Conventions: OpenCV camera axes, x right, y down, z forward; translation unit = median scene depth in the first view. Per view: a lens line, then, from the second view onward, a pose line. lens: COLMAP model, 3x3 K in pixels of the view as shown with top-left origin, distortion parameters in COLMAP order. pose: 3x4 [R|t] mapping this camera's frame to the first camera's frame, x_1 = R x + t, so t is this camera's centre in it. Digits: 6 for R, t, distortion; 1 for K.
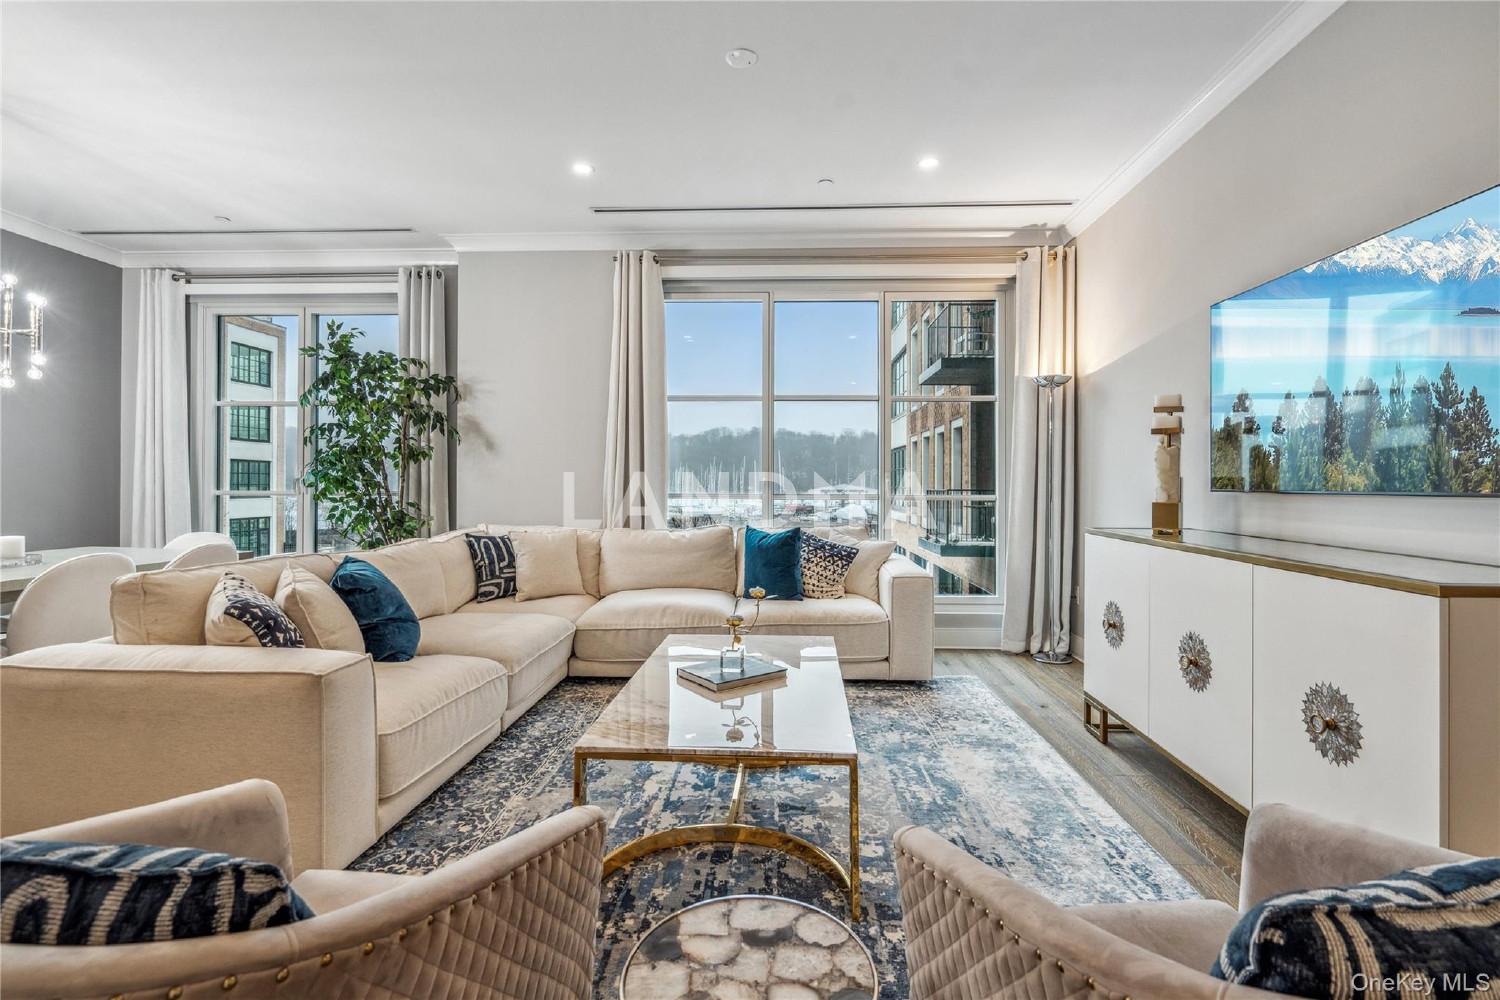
lens RADIAL K [[698.7, 0, 754.8], [0, 698.7, 482.0], [0, 0, 1]] dist [0.000217, 0.000530]
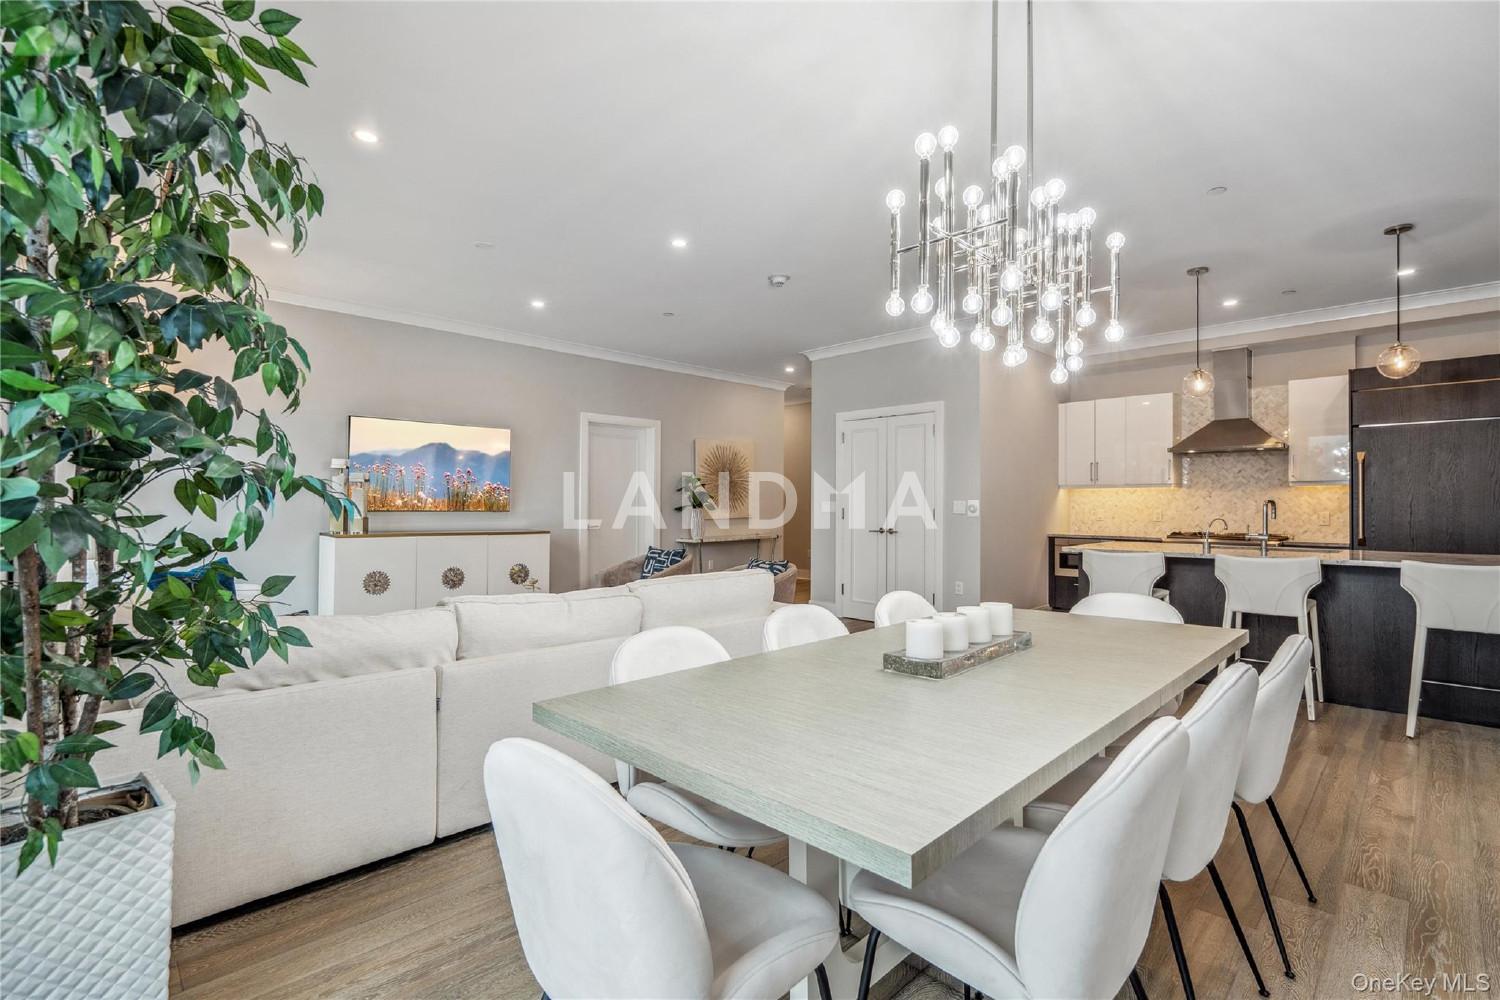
lens RADIAL K [[679.3, 0, 750.0], [0, 679.3, 500.0], [0, 0, 1]] dist [-0.001163, -0.000297]
pose [[-0.735466, -0.004711, 0.677545, -0.961443], [-0.011880, 0.999912, -0.005943, -0.013741], [-0.677457, -0.012420, -0.735458, 1.087511]]
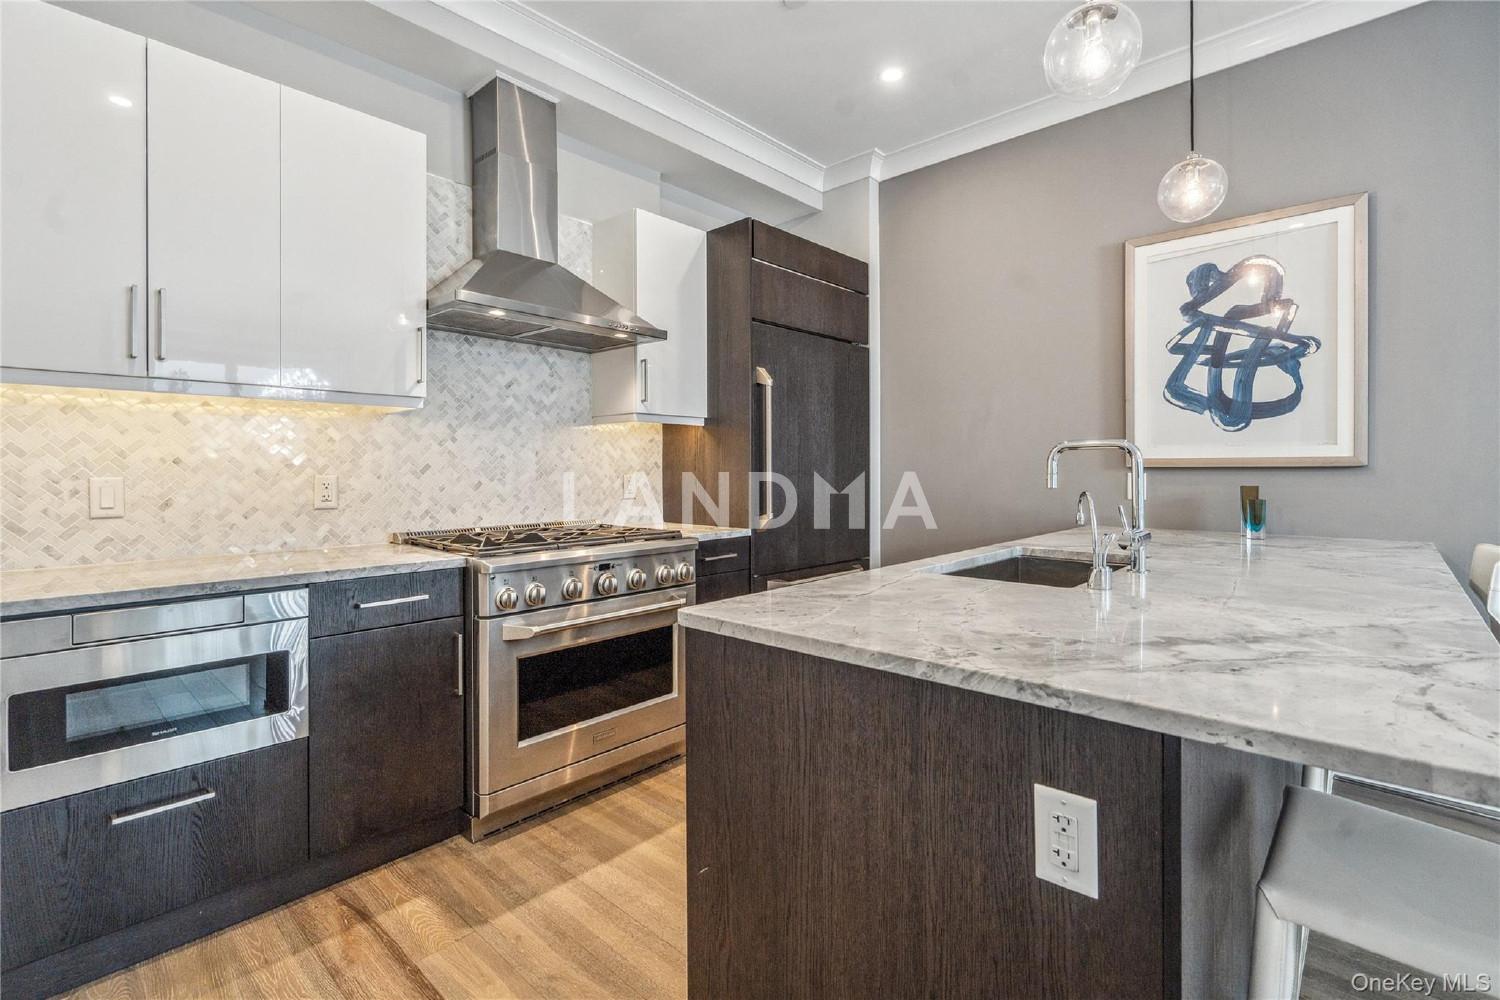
lens RADIAL K [[691.7, 0, 747.0], [0, 691.7, 469.9], [0, 0, 1]] dist [-0.000739, 0.000457]
pose [[-0.640334, -0.002987, -0.768091, -0.397219], [0.005117, 0.999954, -0.008154, -0.009082], [0.768079, -0.009151, -0.640289, -0.088376]]
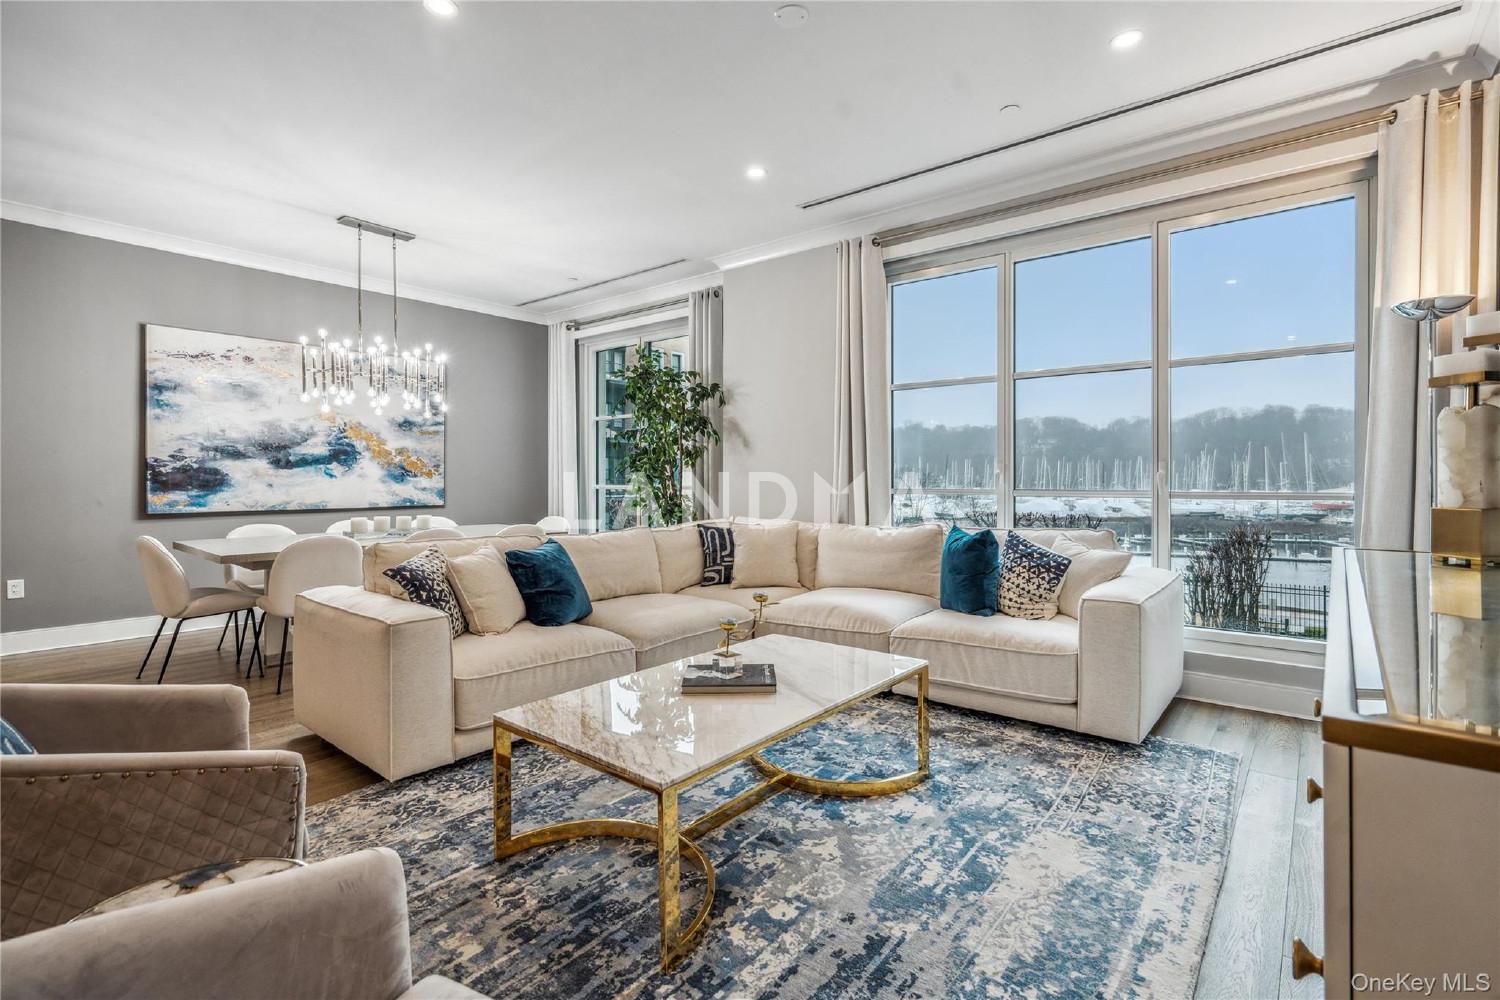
lens RADIAL K [[698.7, 0, 754.8], [0, 698.7, 482.0], [0, 0, 1]] dist [0.000217, 0.000530]
pose [[0.803837, -0.002255, -0.594845, 0.307791], [0.007688, 0.999949, 0.006598, 0.000091], [0.594800, -0.009877, 0.803813, 0.144342]]
